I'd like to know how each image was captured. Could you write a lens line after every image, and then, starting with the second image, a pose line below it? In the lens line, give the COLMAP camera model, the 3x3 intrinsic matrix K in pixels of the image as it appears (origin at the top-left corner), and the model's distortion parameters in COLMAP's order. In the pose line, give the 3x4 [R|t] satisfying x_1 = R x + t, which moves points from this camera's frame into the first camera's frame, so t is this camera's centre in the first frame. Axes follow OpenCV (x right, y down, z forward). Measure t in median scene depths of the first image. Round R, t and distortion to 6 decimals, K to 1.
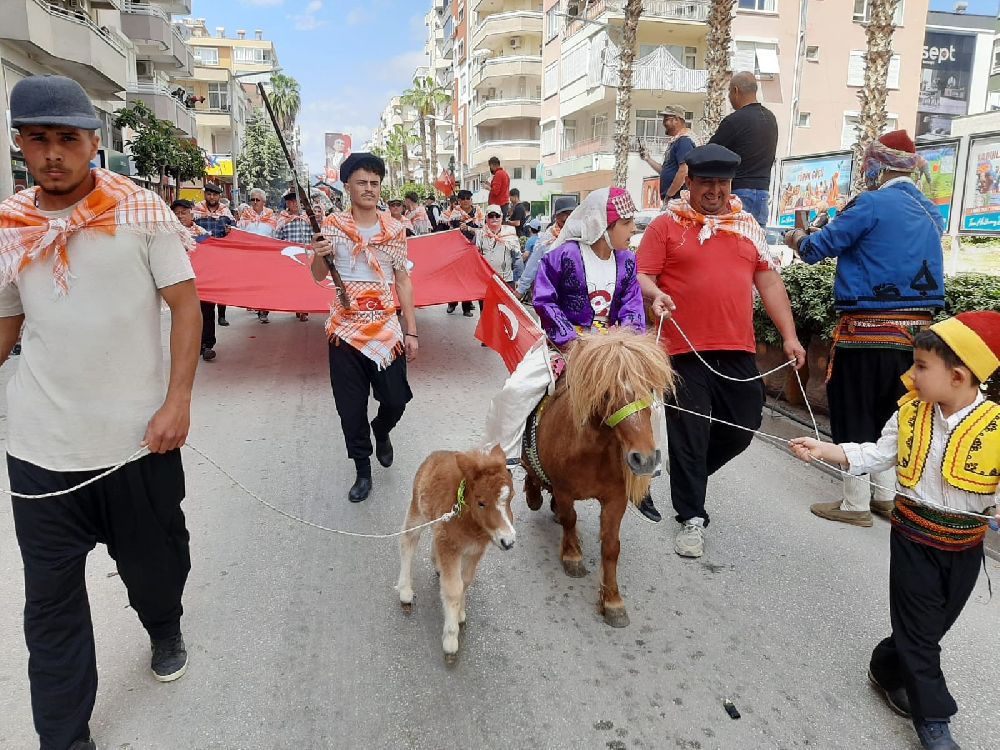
lens RADIAL K [[818.5, 0, 493.2], [0, 818.5, 369.6], [0, 0, 1]] dist [0.102062, -0.214682]
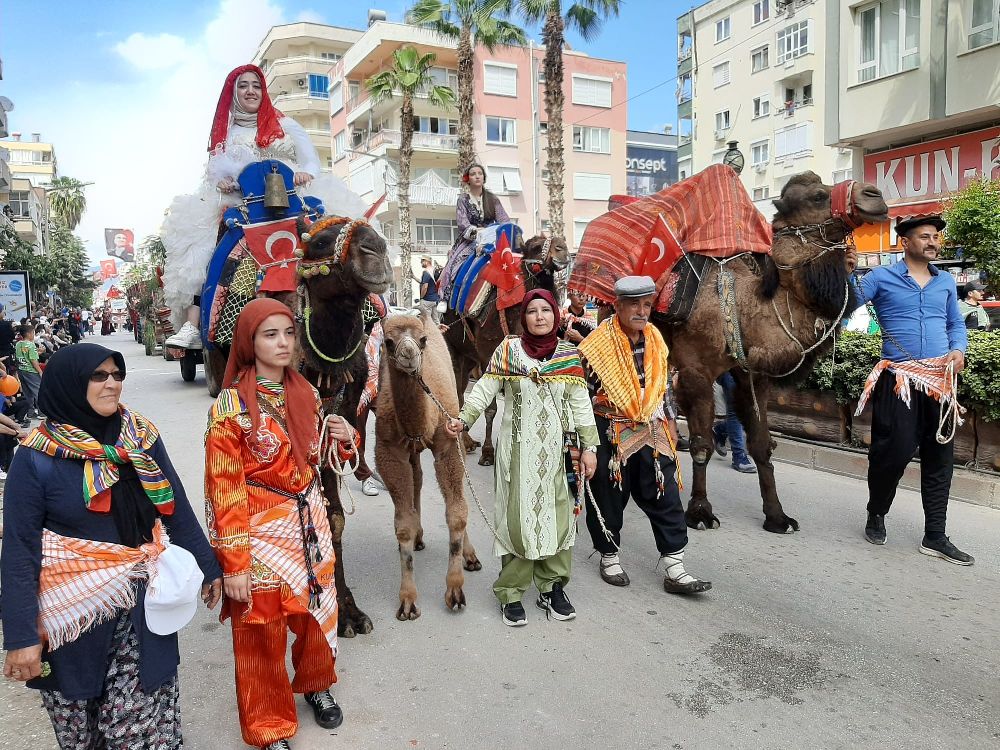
lens RADIAL K [[818.5, 0, 493.2], [0, 818.5, 369.6], [0, 0, 1]] dist [0.102062, -0.214682]
pose [[0.967732, -0.054309, 0.246059, -0.028060], [0.079477, 0.992439, -0.093529, 0.034811], [-0.239120, 0.110067, 0.964732, -0.192104]]
